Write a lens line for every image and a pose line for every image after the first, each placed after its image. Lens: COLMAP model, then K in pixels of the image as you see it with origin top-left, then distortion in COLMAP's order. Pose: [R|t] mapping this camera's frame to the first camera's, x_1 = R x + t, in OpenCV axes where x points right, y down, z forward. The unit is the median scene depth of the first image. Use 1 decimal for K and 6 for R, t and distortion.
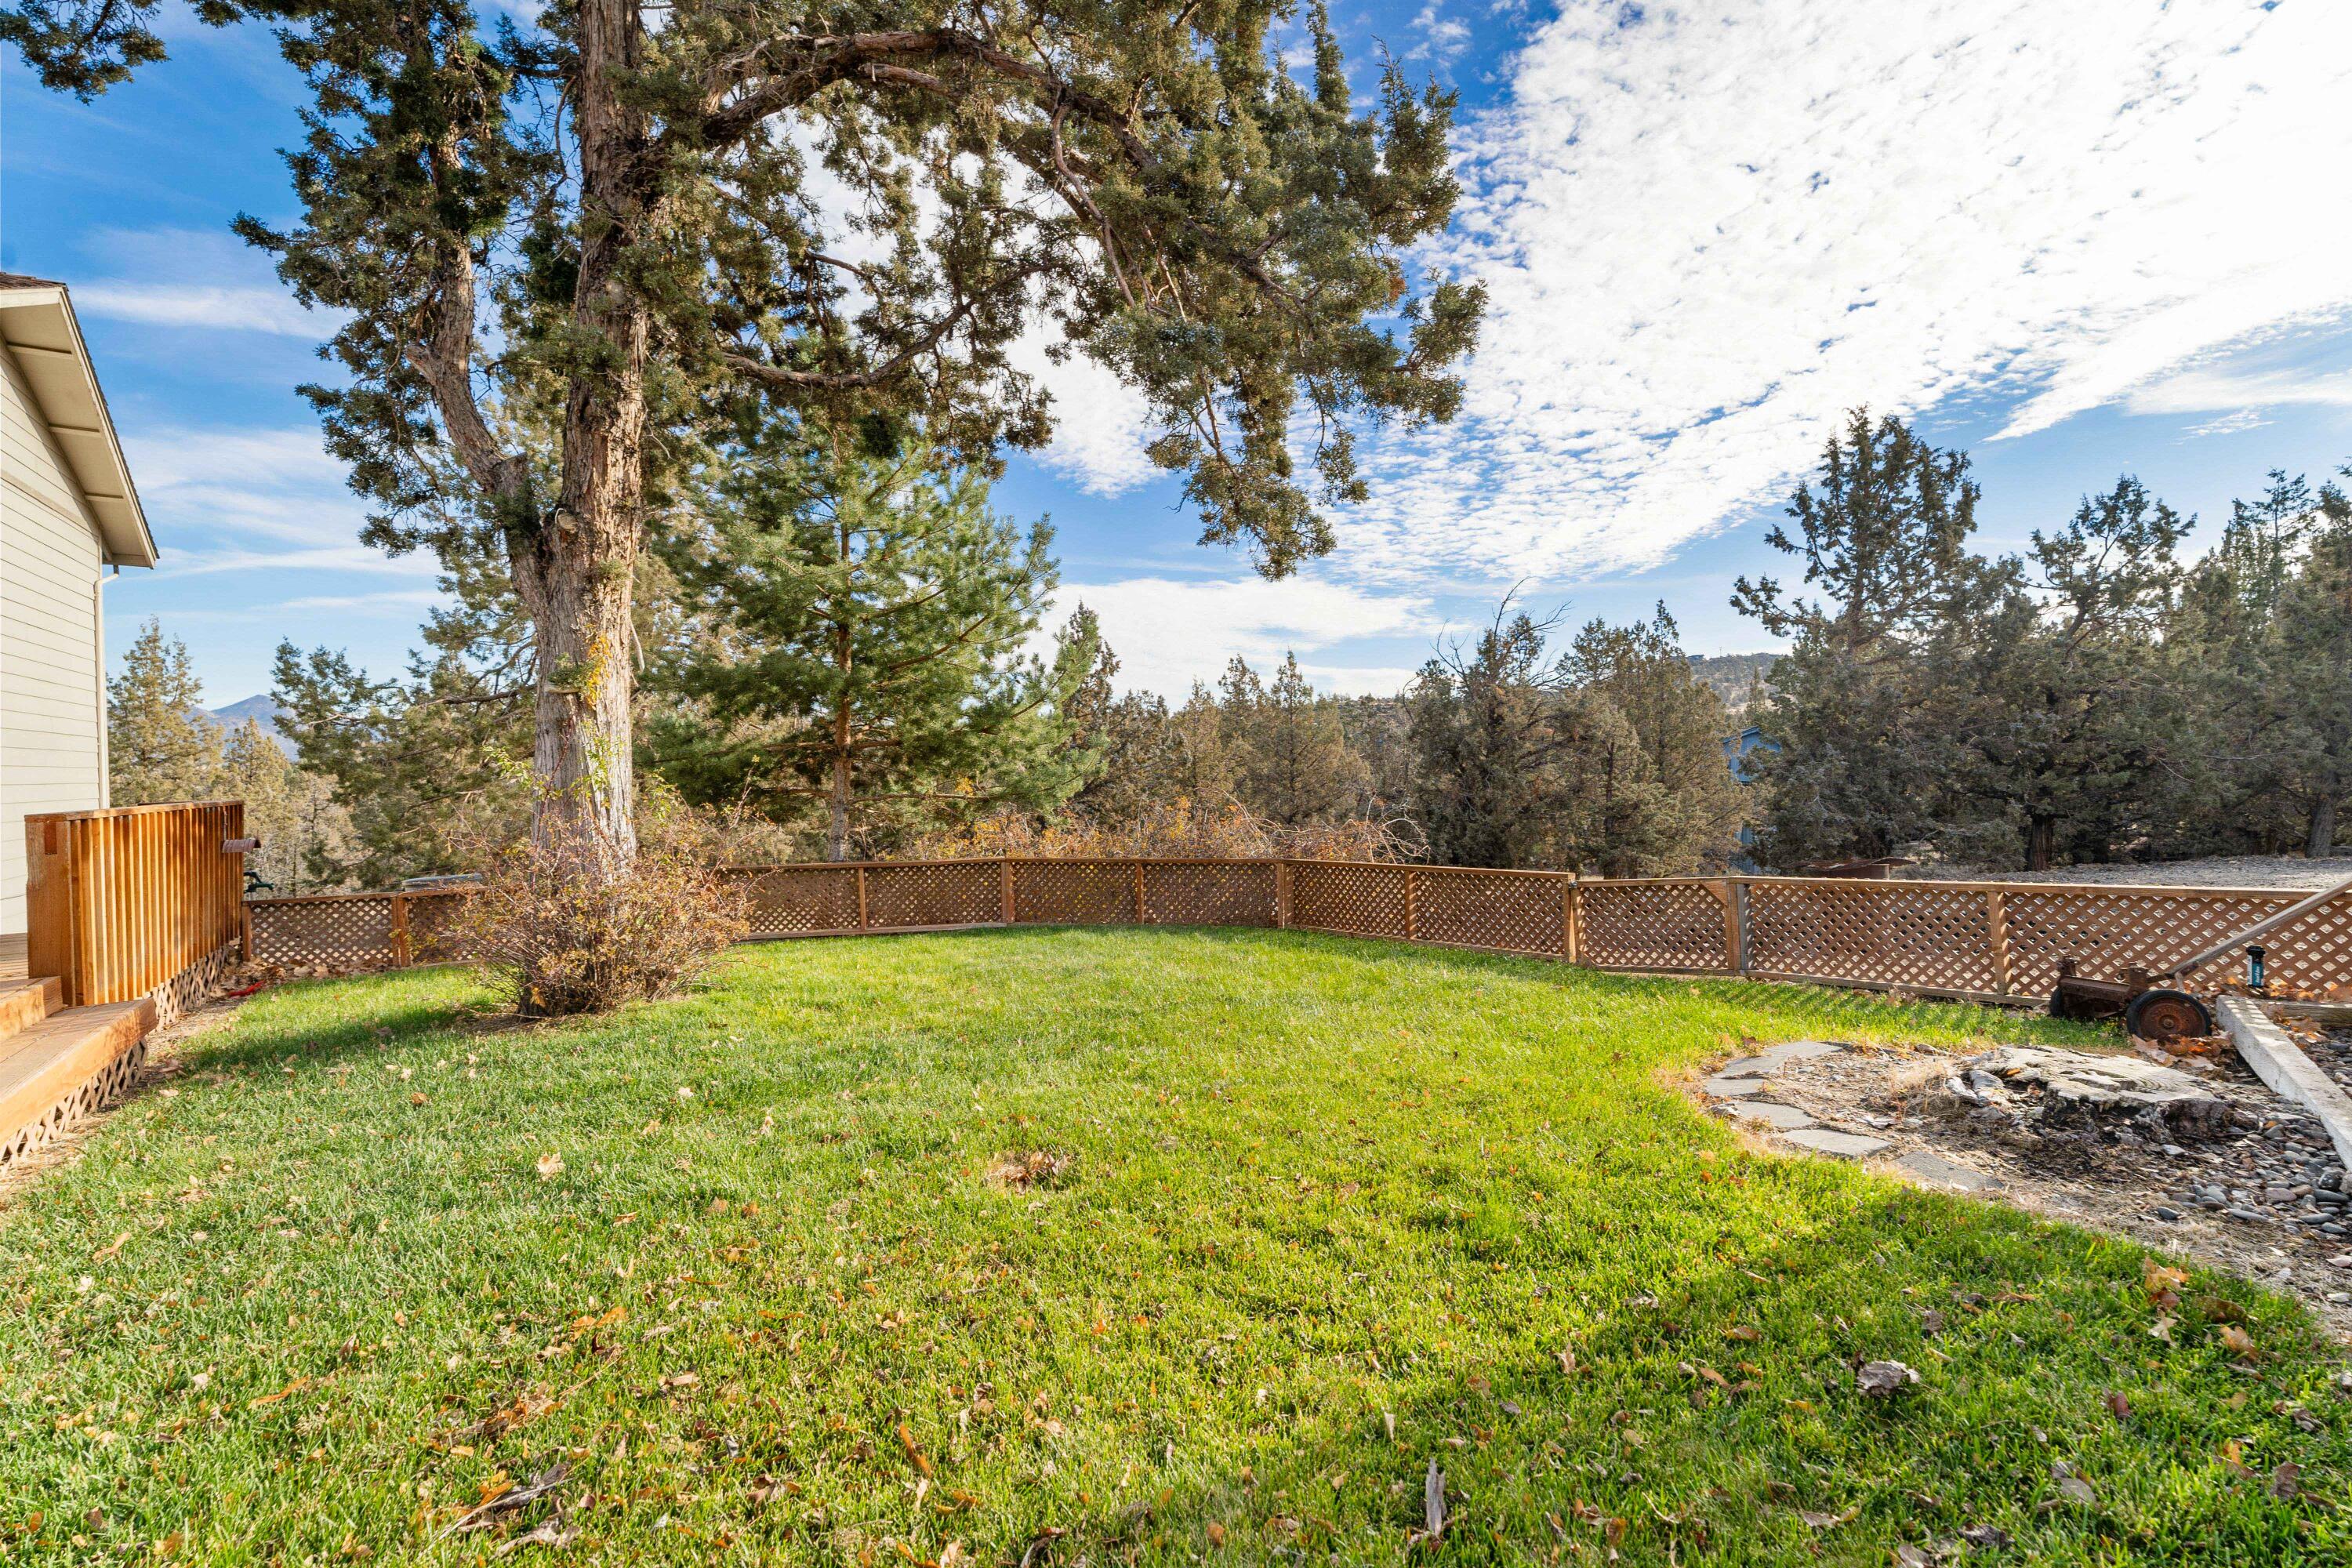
lens RADIAL K [[1064.5, 0, 1160.1], [0, 1064.5, 784.6], [0, 0, 1]] dist [0.005059, -0.003458]
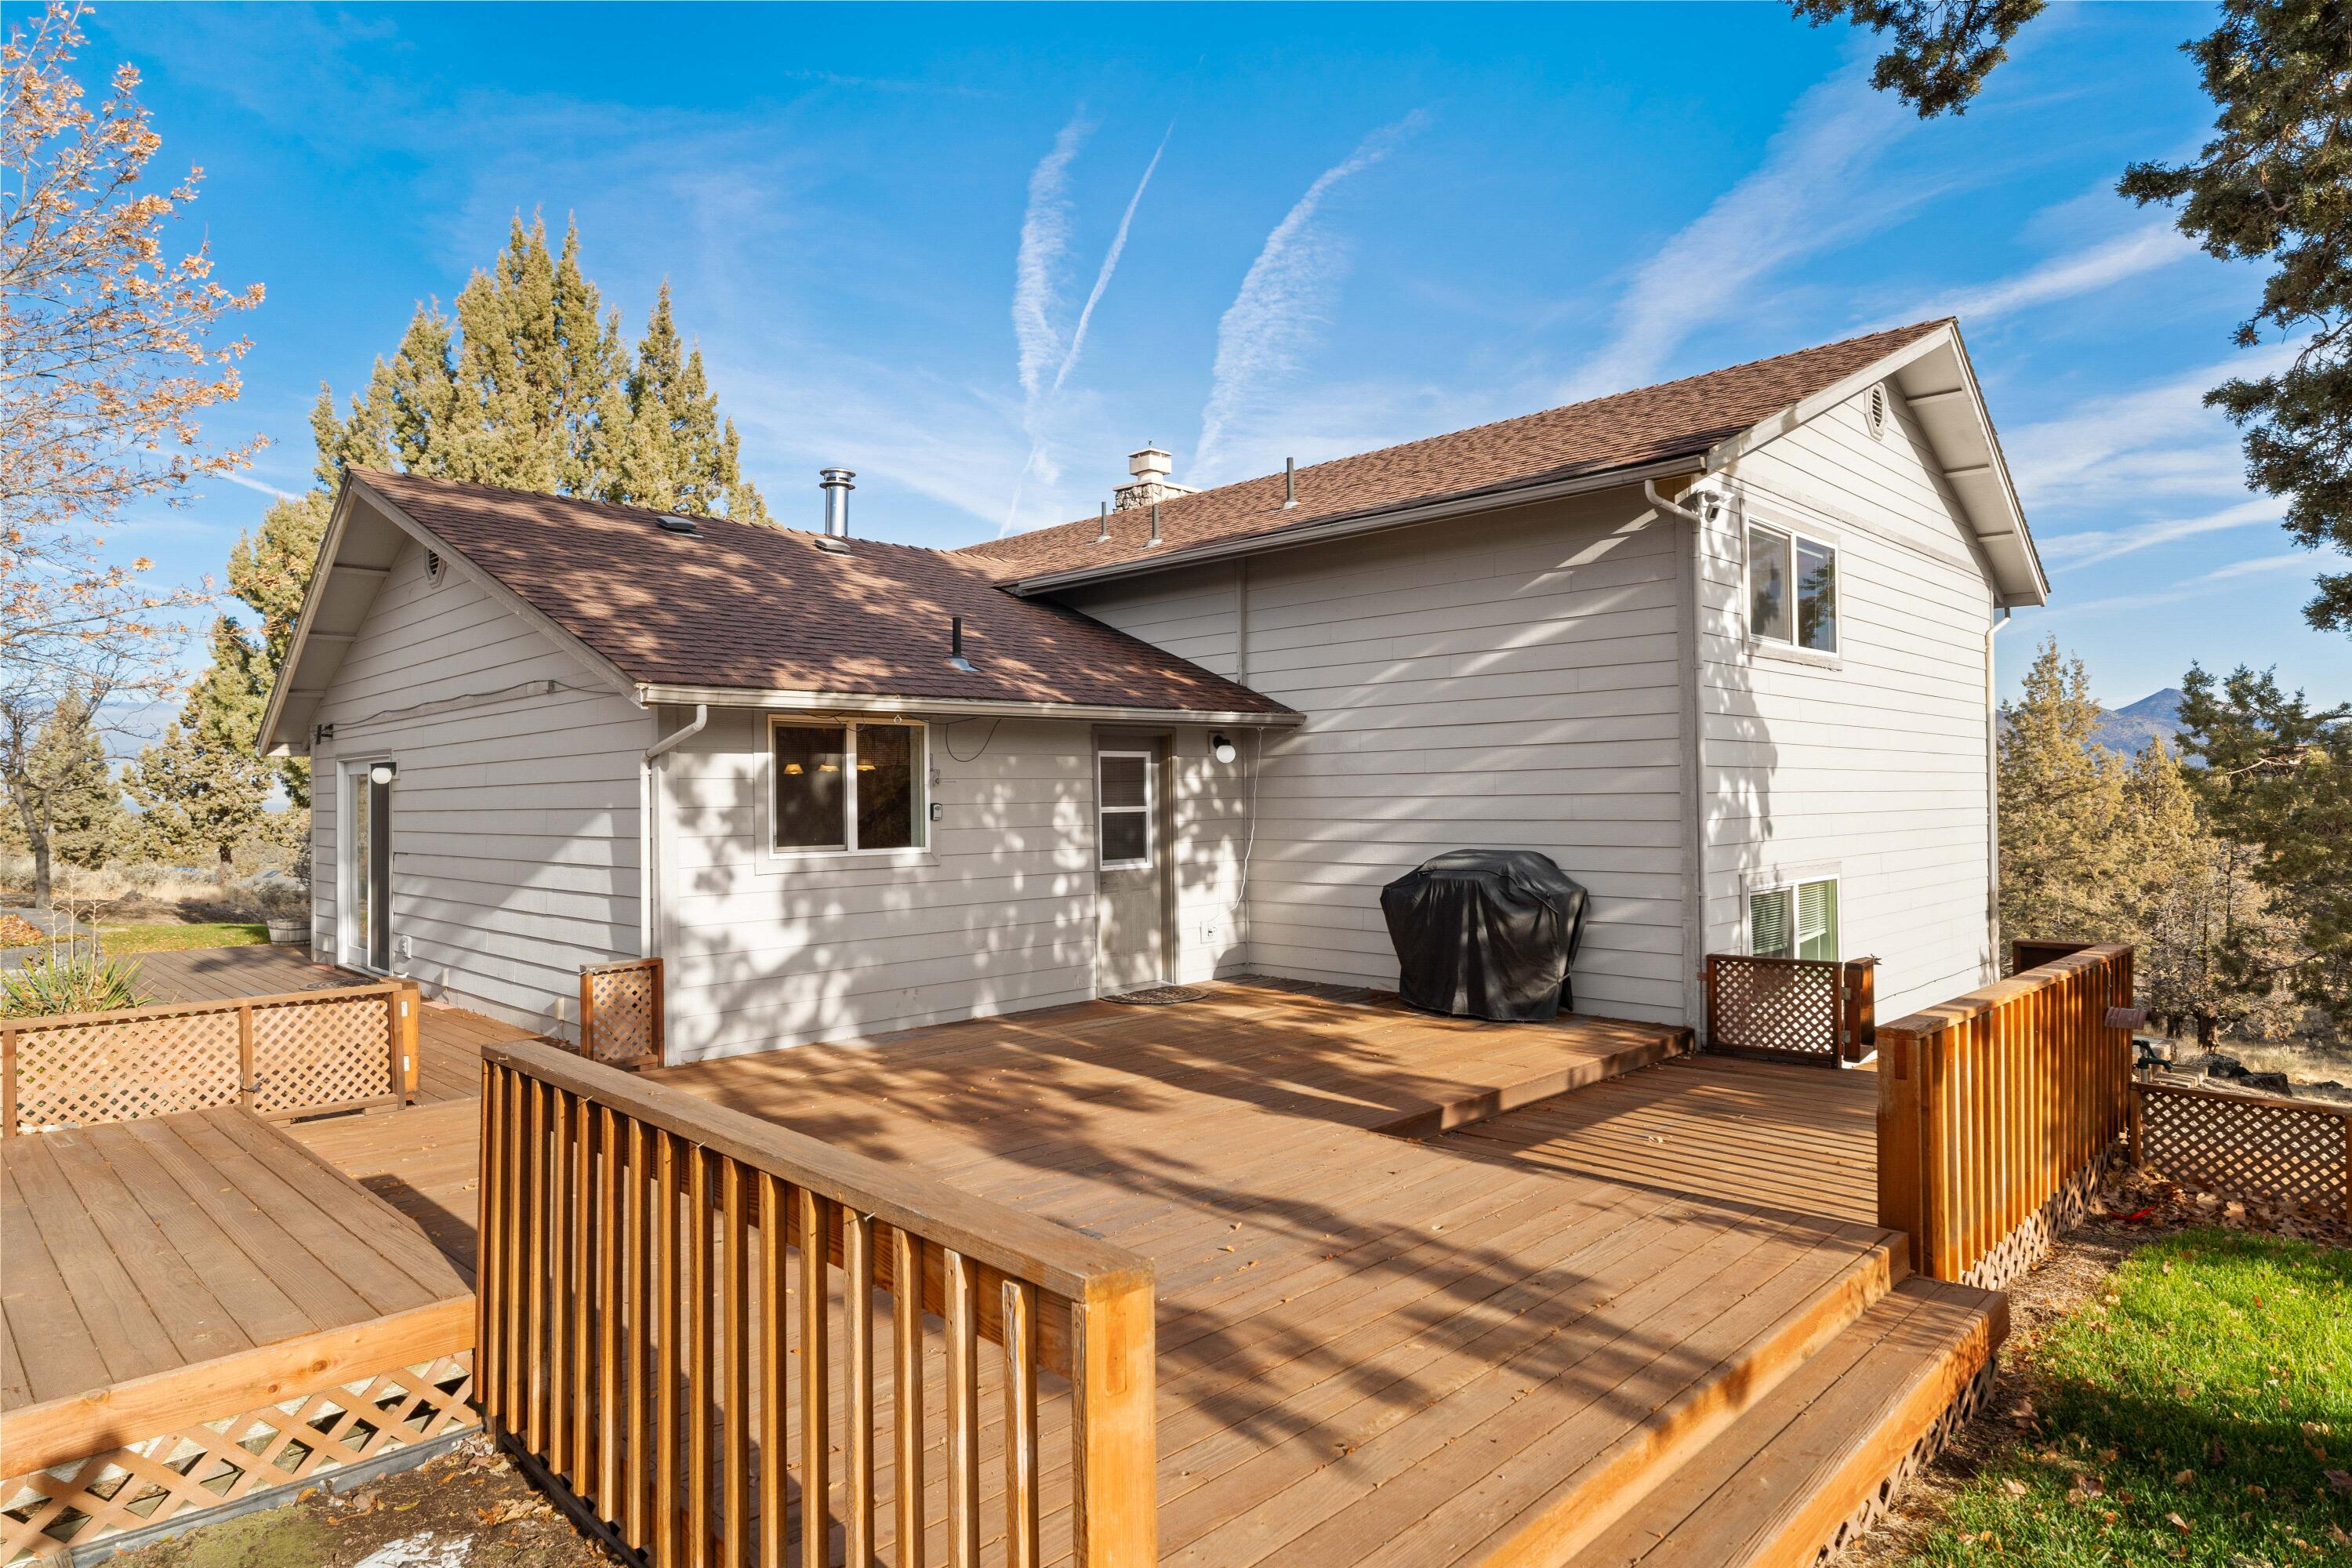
lens RADIAL K [[1327.2, 0, 1162.9], [0, 1327.2, 790.8], [0, 0, 1]] dist [-0.004738, -0.003363]
pose [[0.218354, 0.005527, -0.975854, -0.109081], [-0.005976, 0.999973, 0.004327, -0.092085], [0.975851, 0.004887, 0.218382, 0.138626]]
